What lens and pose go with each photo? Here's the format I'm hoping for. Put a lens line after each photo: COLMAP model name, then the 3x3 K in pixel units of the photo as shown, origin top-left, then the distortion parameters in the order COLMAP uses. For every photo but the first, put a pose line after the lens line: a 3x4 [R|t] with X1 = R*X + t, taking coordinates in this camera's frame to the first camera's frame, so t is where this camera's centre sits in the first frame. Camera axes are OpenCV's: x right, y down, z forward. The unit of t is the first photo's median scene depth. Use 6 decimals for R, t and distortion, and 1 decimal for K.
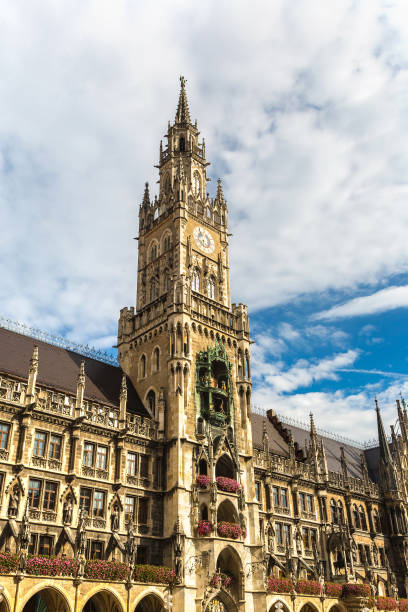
lens RADIAL K [[566.0, 0, 180.7], [0, 566.0, 347.9], [0, 0, 1]] dist [0.033800, -0.016452]
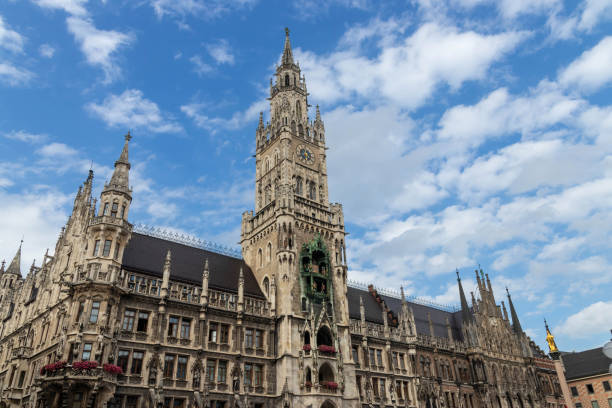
lens RADIAL K [[467.6, 0, 304.0], [0, 467.6, 205.7], [0, 0, 1]] dist [0.009255, -0.003769]
pose [[0.997635, -0.059069, -0.035142, 0.081948], [0.057179, 0.996979, -0.052569, -0.025122], [0.038141, 0.050435, 0.997999, -0.050649]]
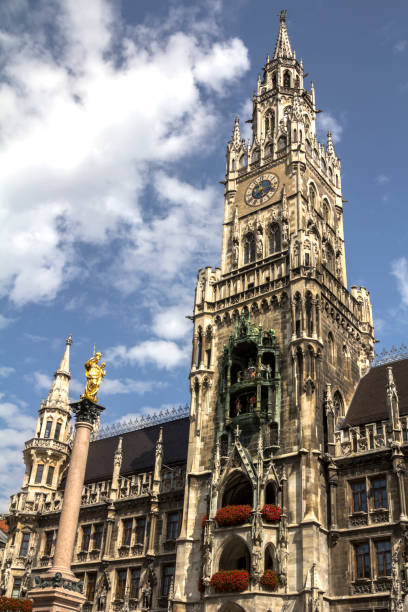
lens RADIAL K [[656.8, 0, 204.0], [0, 656.8, 306.0], [0, 0, 1]] dist [-0.096238, -0.004263]
pose [[0.209029, -0.534161, -0.819133, 0.793659], [0.395128, 0.812349, -0.428908, 0.334173], [0.894528, -0.234009, 0.380867, 0.681937]]
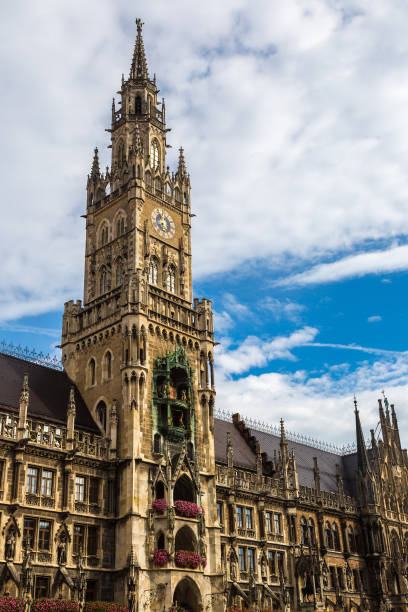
lens RADIAL K [[733.0, 0, 203.5], [0, 733.0, 312.7], [0, 0, 1]] dist [0.019873, -0.010306]
pose [[0.994454, 0.012912, 0.104373, -0.015751], [-0.014210, 0.999831, 0.011703, -0.080938], [-0.104204, -0.013121, 0.994469, -0.154468]]
